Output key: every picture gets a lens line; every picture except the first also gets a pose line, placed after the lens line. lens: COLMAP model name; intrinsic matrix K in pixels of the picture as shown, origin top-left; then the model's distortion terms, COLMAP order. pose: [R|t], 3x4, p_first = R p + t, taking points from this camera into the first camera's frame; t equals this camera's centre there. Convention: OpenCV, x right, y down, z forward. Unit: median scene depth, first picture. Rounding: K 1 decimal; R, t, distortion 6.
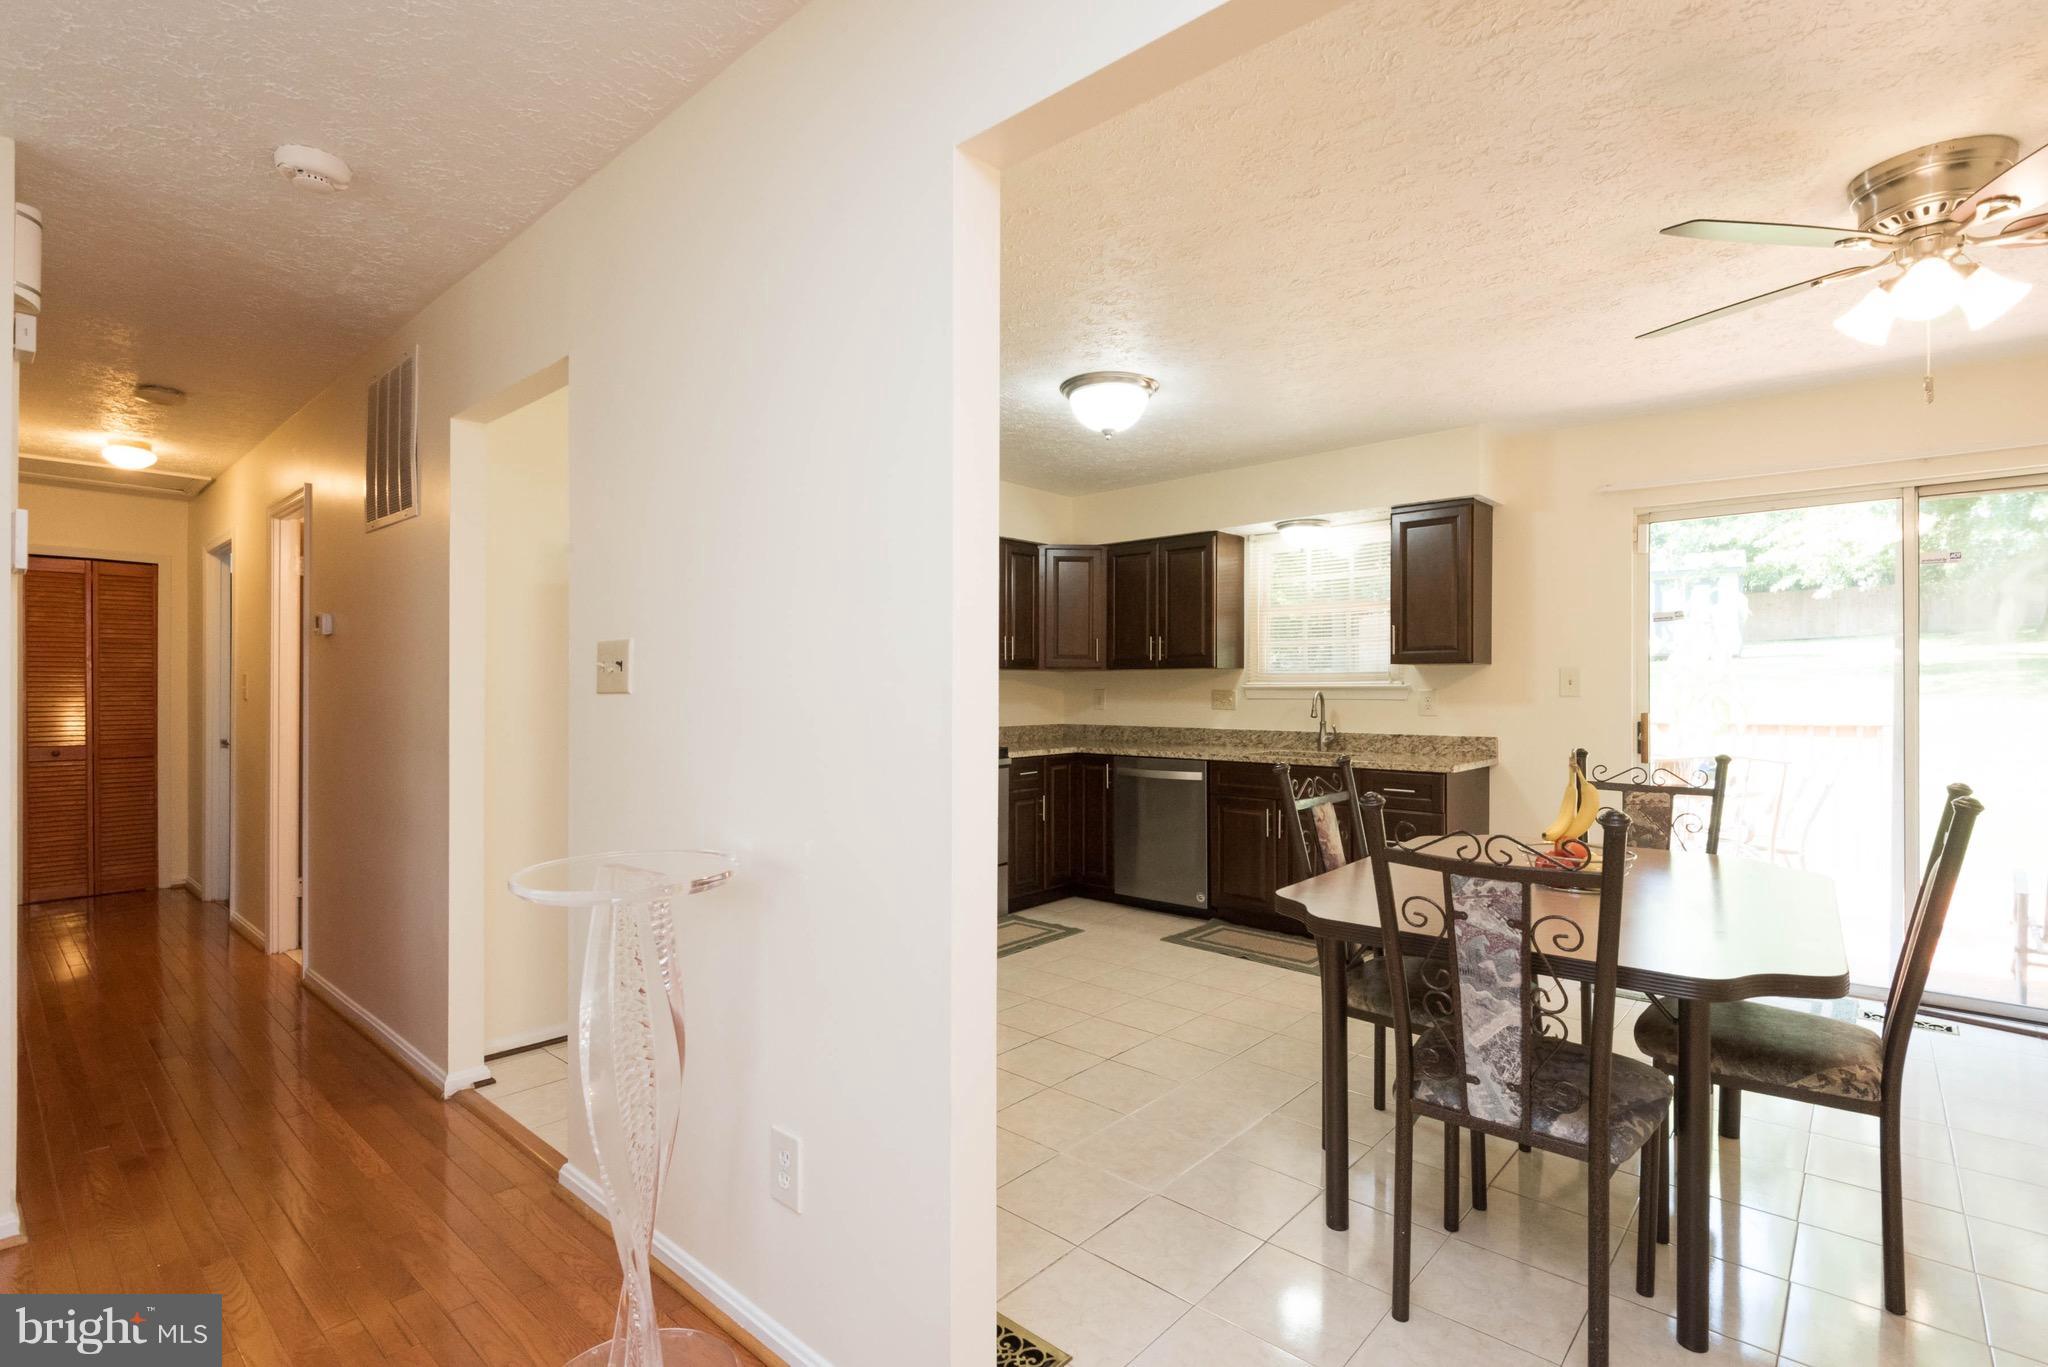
lens RADIAL K [[962.1, 0, 1024.0], [0, 962.1, 683.5], [0, 0, 1]] dist [0.001359, 0.000031]
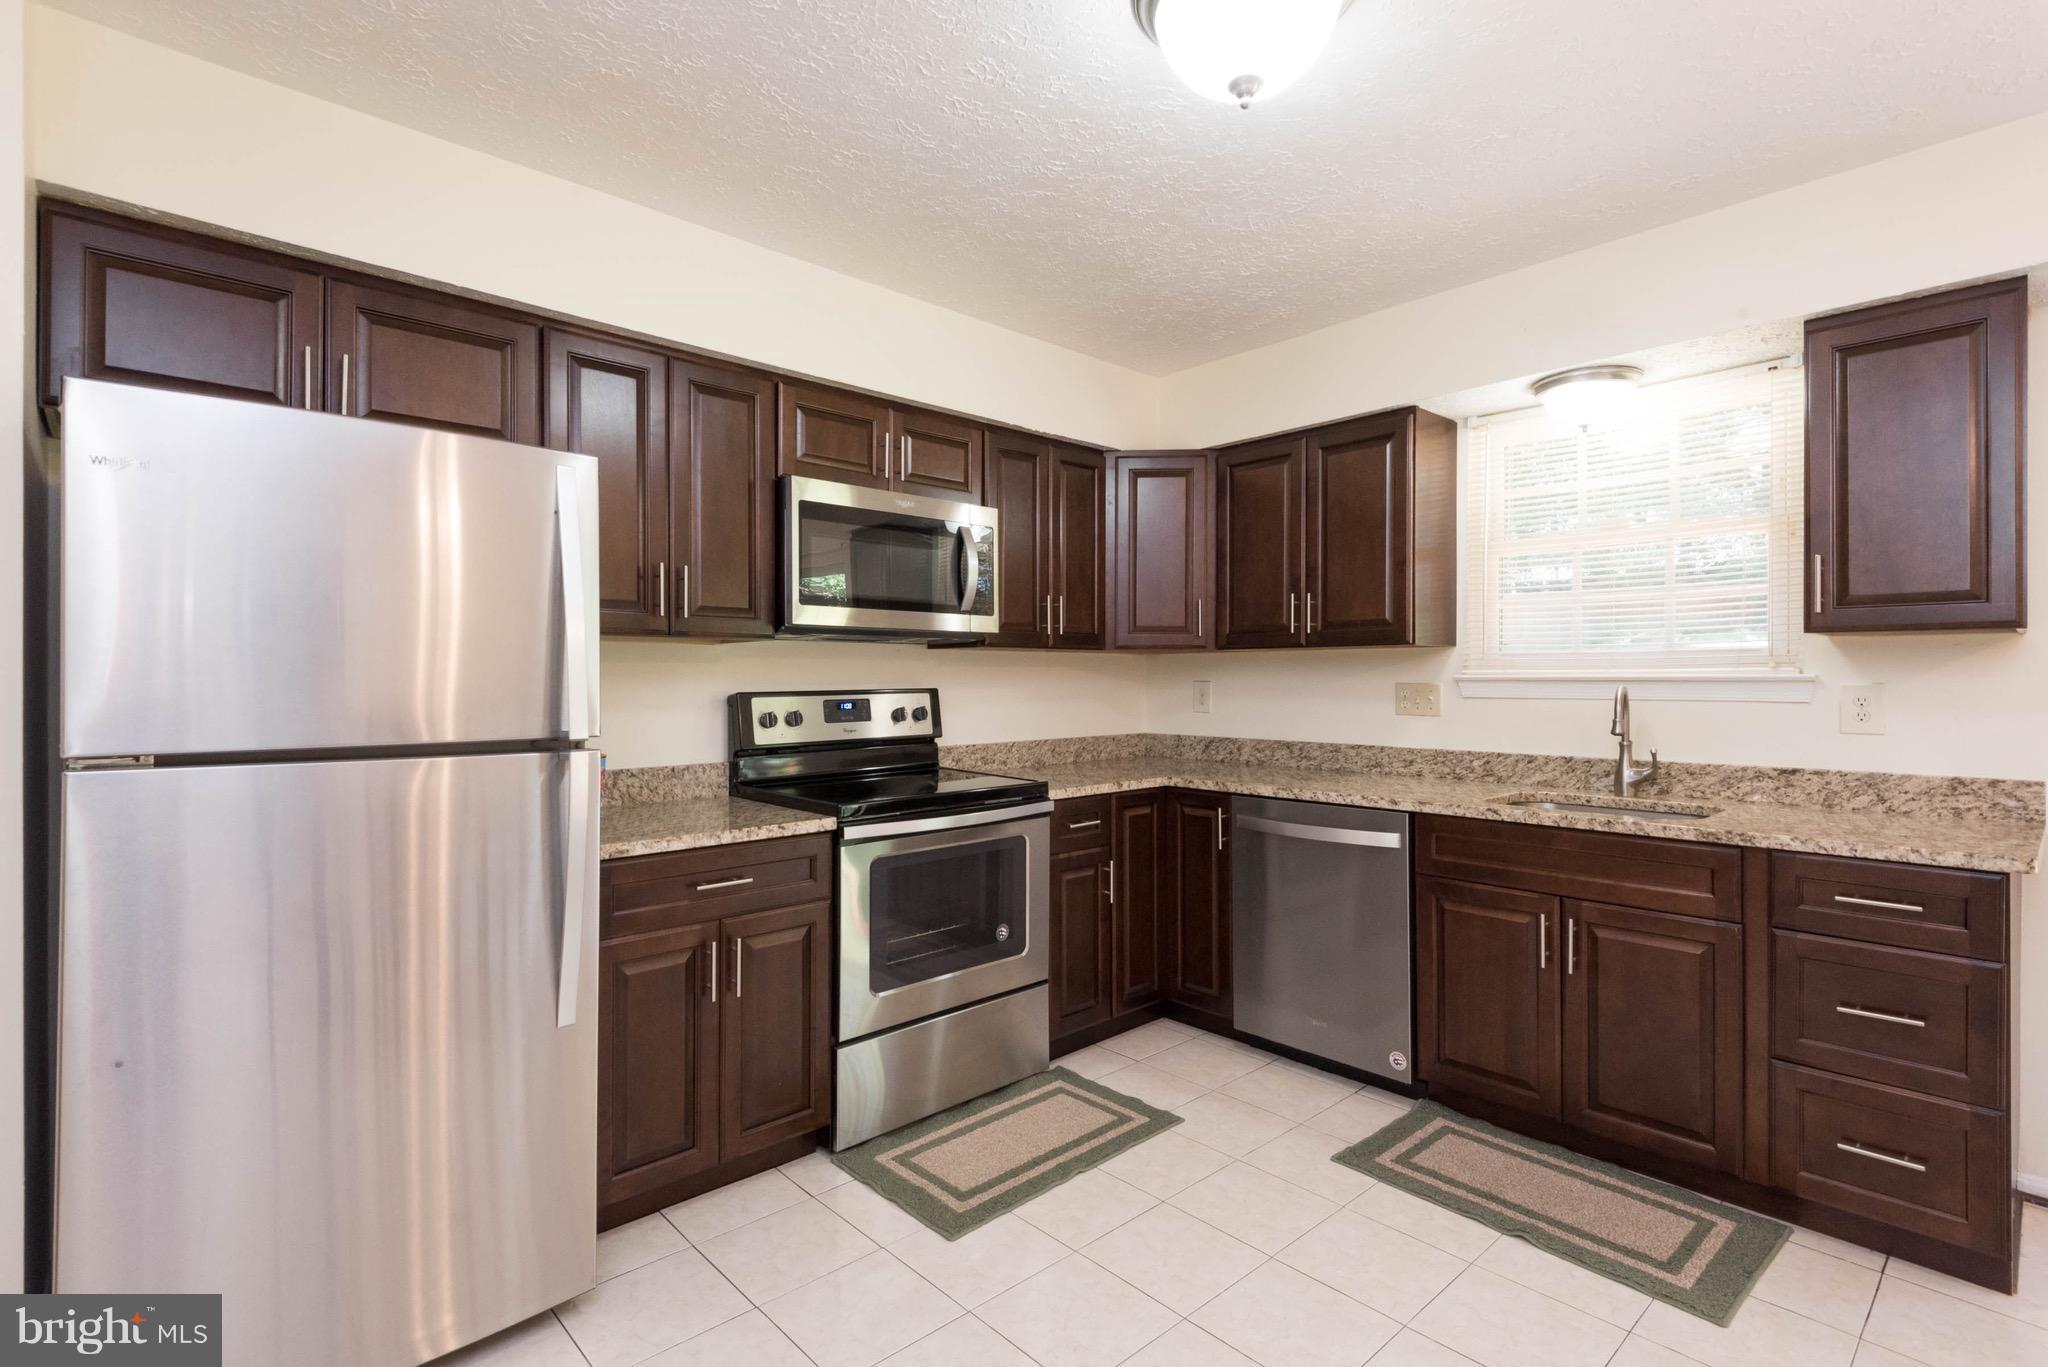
lens RADIAL K [[961.1, 0, 997.6], [0, 961.1, 671.6], [0, 0, 1]] dist [0.001237, -0.007701]
pose [[0.993403, -0.001734, -0.114666, 0.018532], [0.001641, 0.999998, -0.000910, 0.000002], [0.114667, 0.000715, 0.993404, 0.393895]]
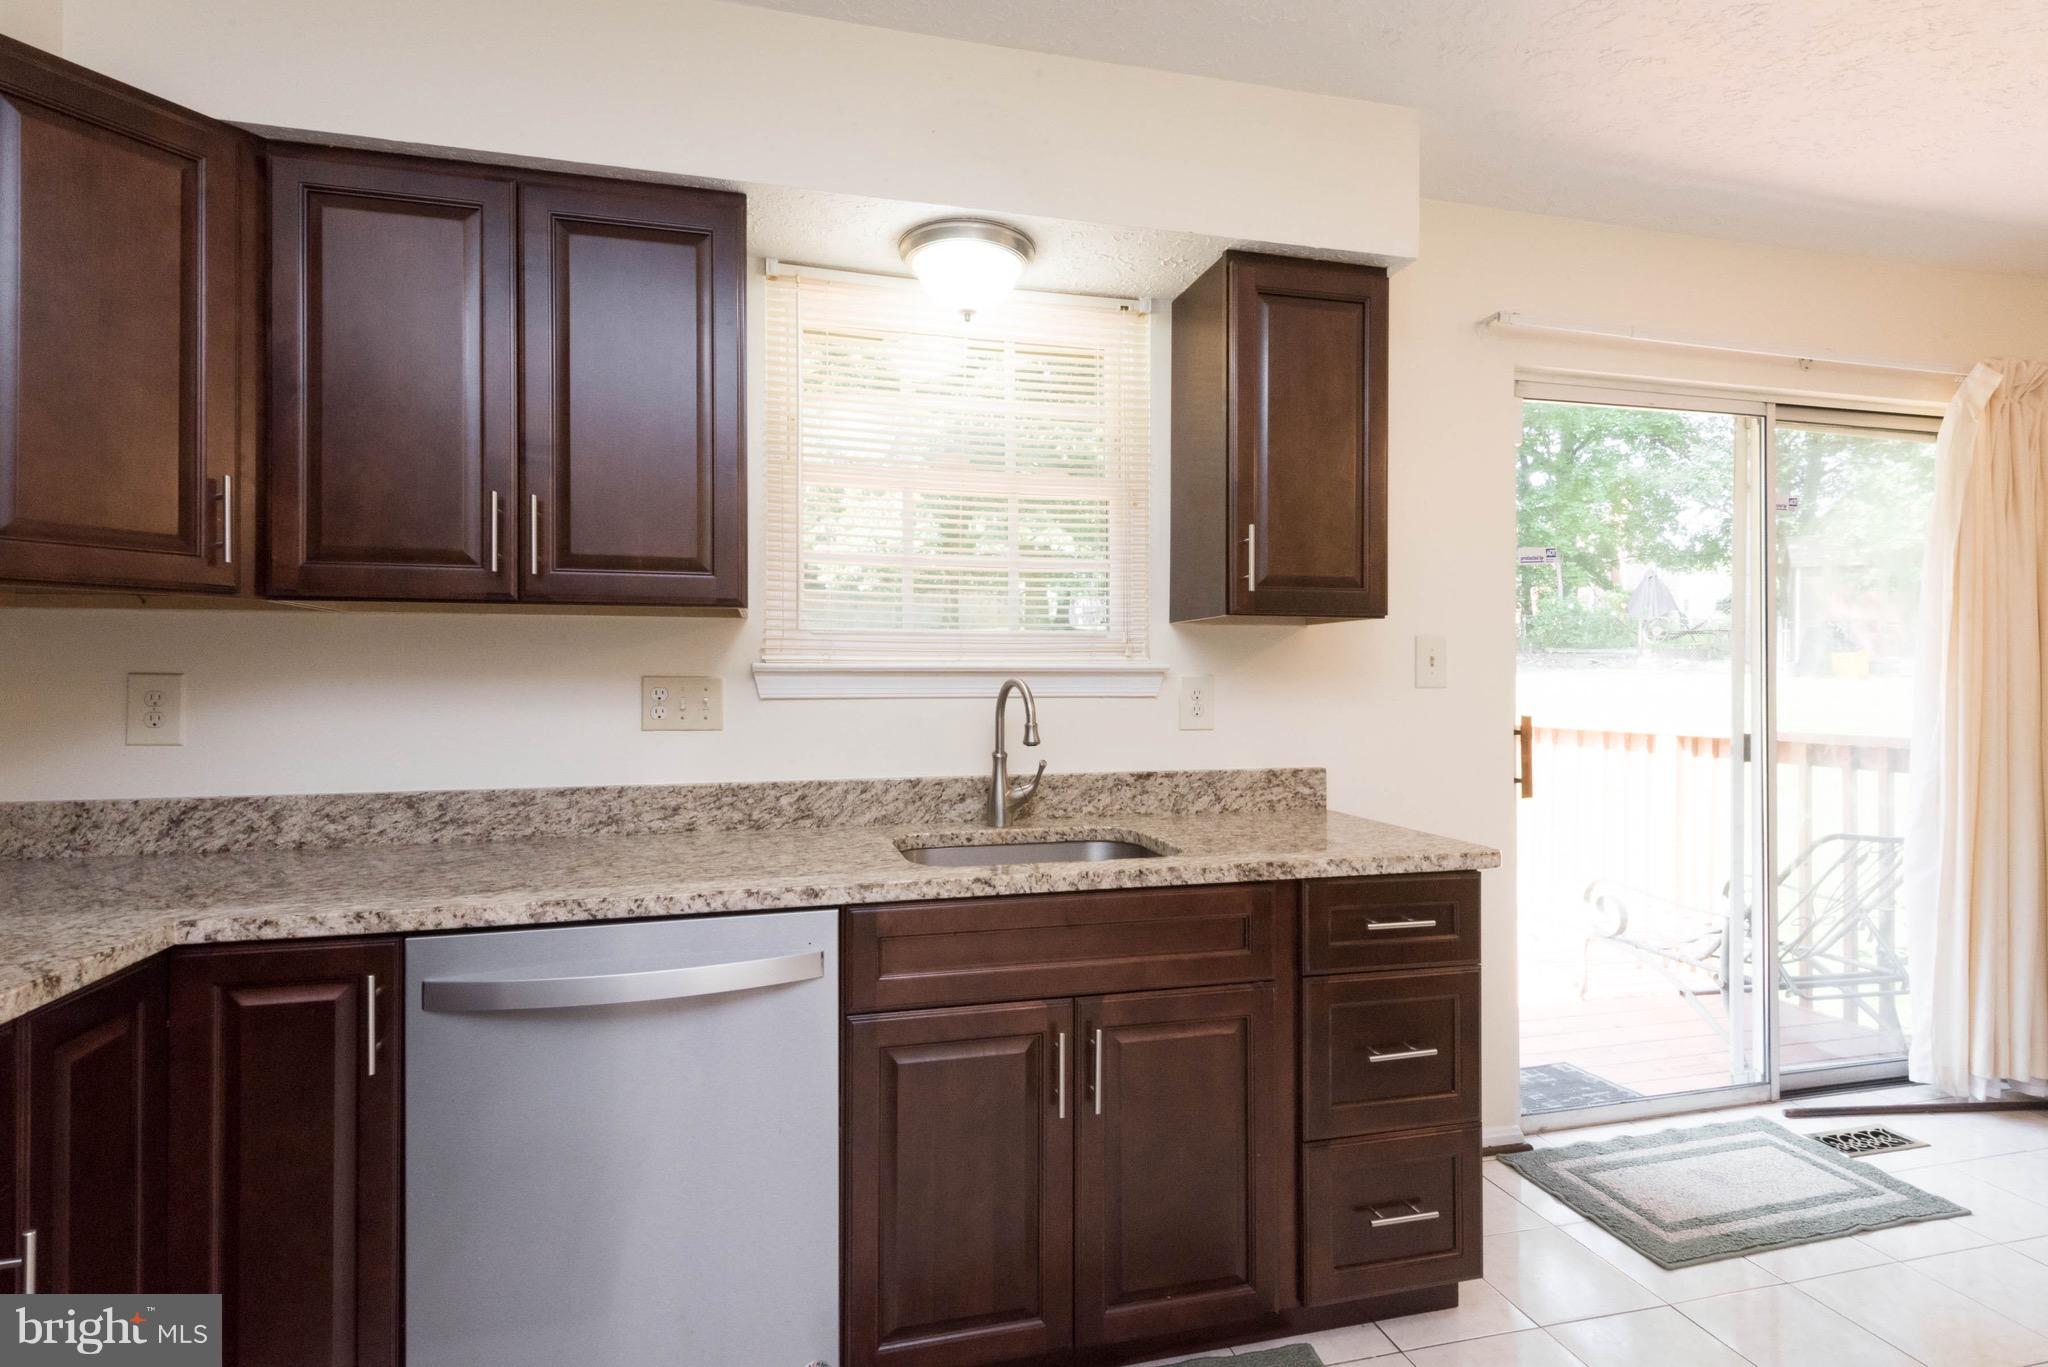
lens RADIAL K [[1046.6, 0, 1024.0], [0, 1046.6, 683.5], [0, 0, 1]] dist [0.034832, -0.000777]
pose [[0.551344, -0.005717, 0.834258, -0.048445], [-0.003029, 0.999956, 0.008854, 0.006201], [-0.834272, -0.007409, 0.551303, 0.704997]]
